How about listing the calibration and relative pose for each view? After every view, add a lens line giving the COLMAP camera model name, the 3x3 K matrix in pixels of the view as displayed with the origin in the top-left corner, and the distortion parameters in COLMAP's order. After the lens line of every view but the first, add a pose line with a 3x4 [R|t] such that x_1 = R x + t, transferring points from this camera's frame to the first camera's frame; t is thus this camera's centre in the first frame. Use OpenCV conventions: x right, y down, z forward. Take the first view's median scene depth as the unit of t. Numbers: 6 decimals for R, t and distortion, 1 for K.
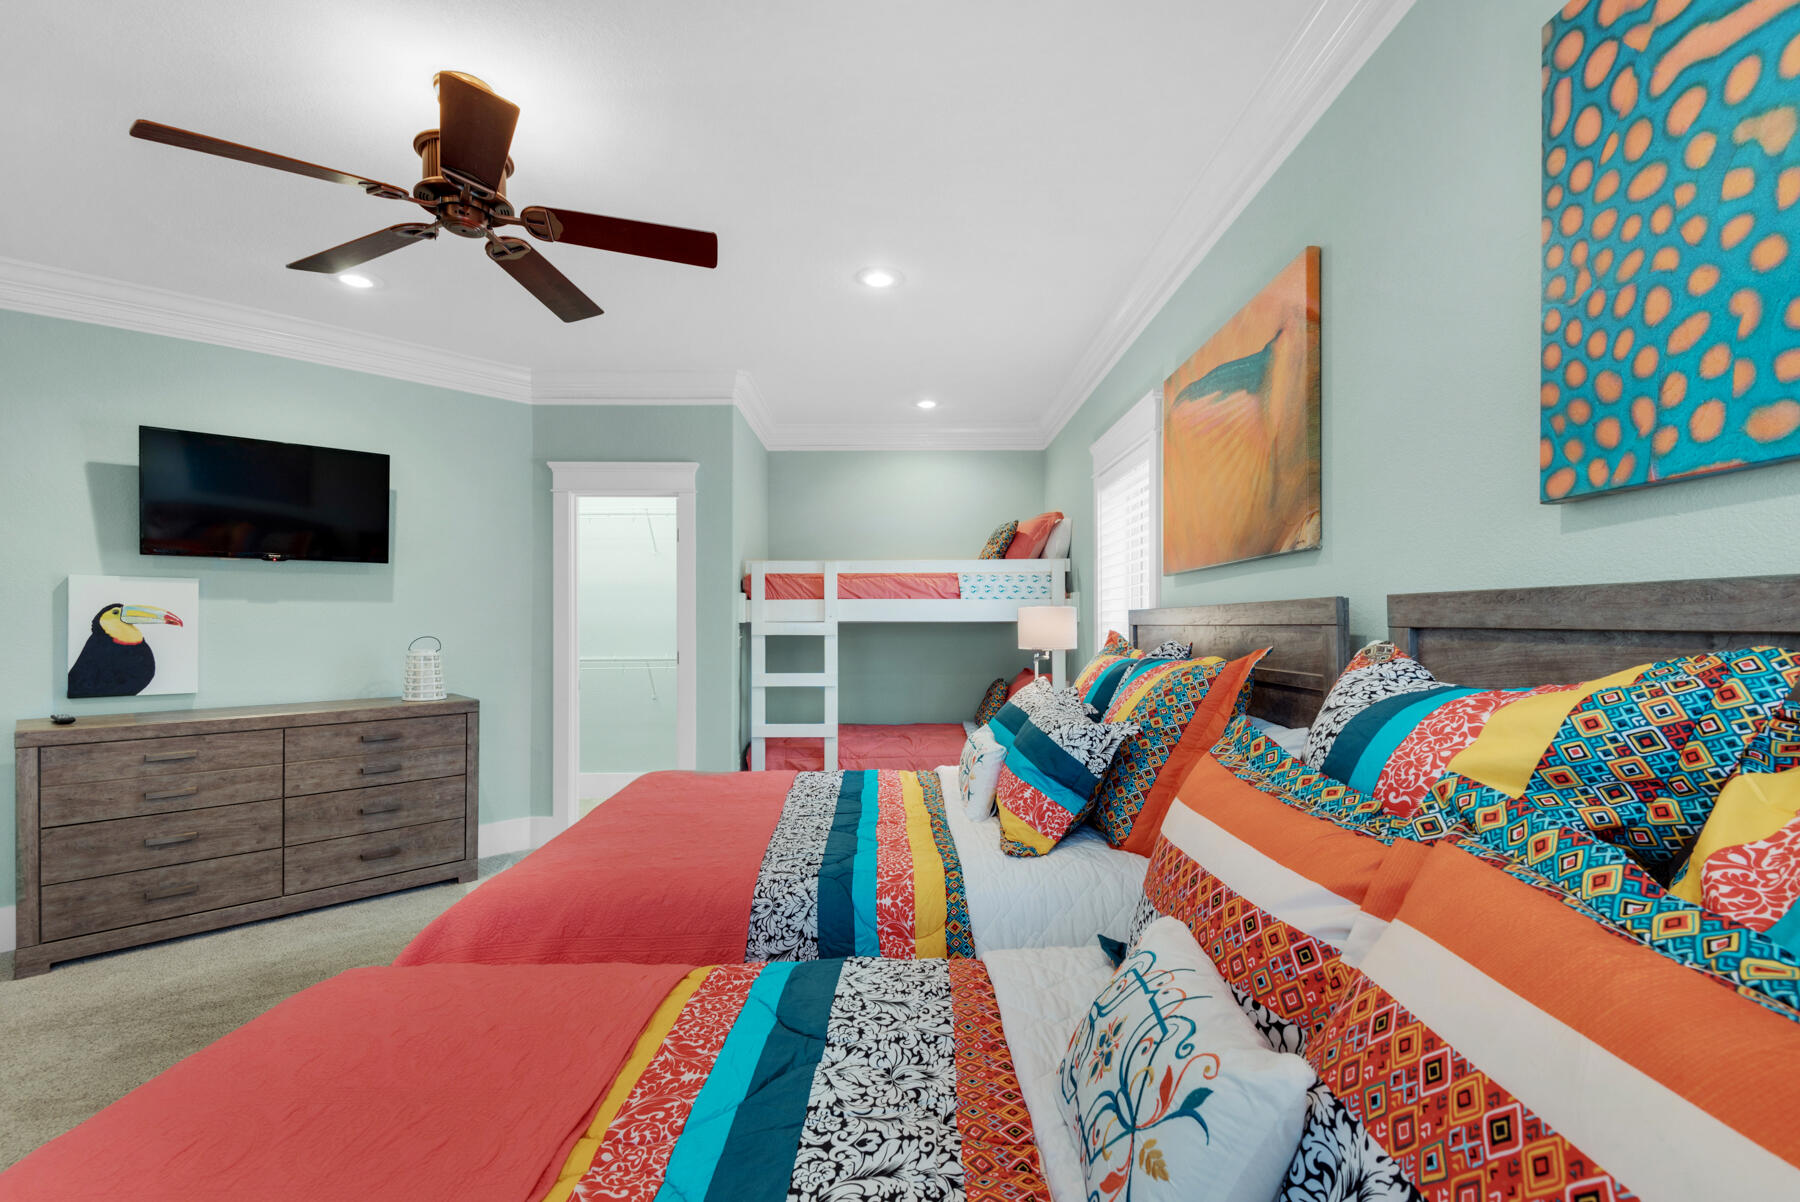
lens RADIAL K [[820.0, 0, 908.9], [0, 820.0, 630.5], [0, 0, 1]] dist [0.013838, -0.011478]
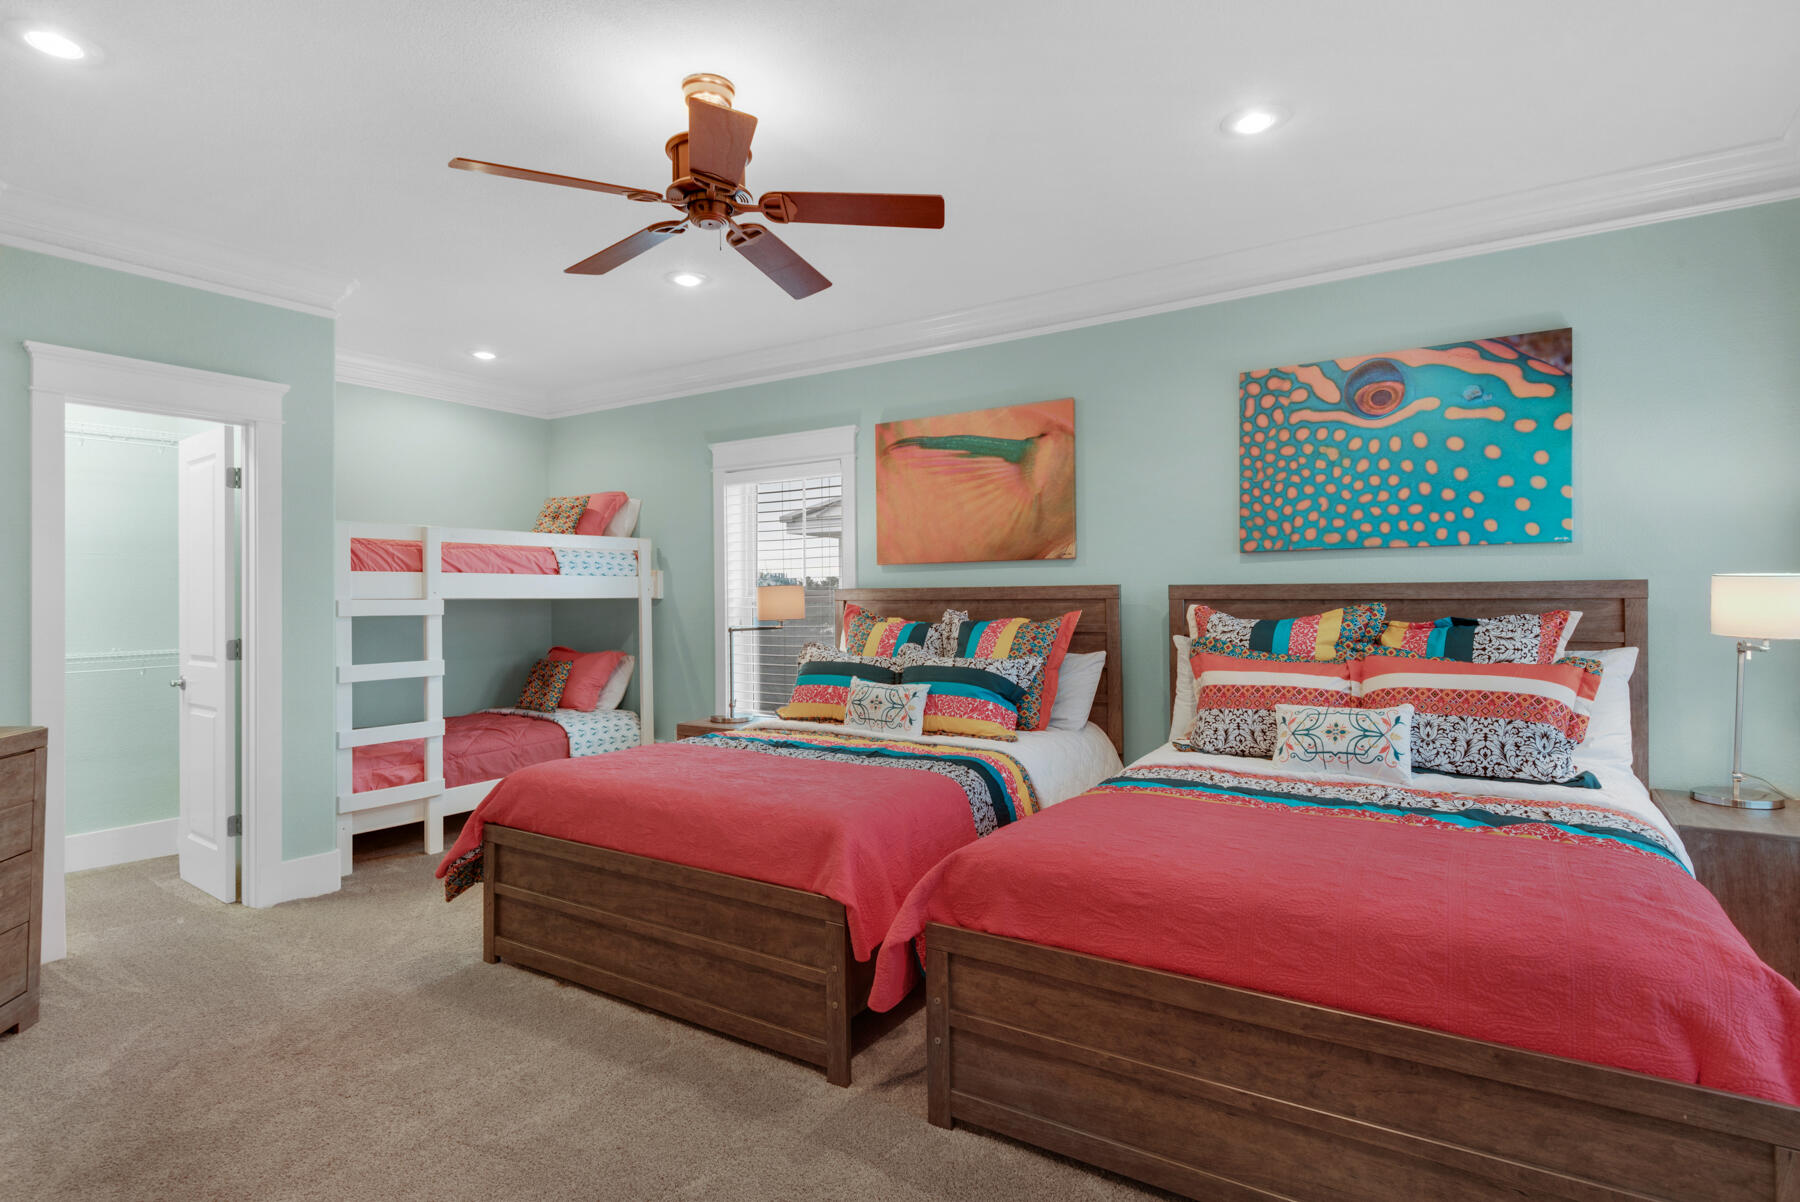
lens RADIAL K [[934.4, 0, 915.7], [0, 934.4, 596.1], [0, 0, 1]] dist [0.018499, -0.011942]
pose [[0.551749, 0.001222, 0.834009, -1.322288], [0.011780, 0.999888, -0.009258, 0.001687], [-0.833927, 0.014933, 0.551673, 0.120489]]
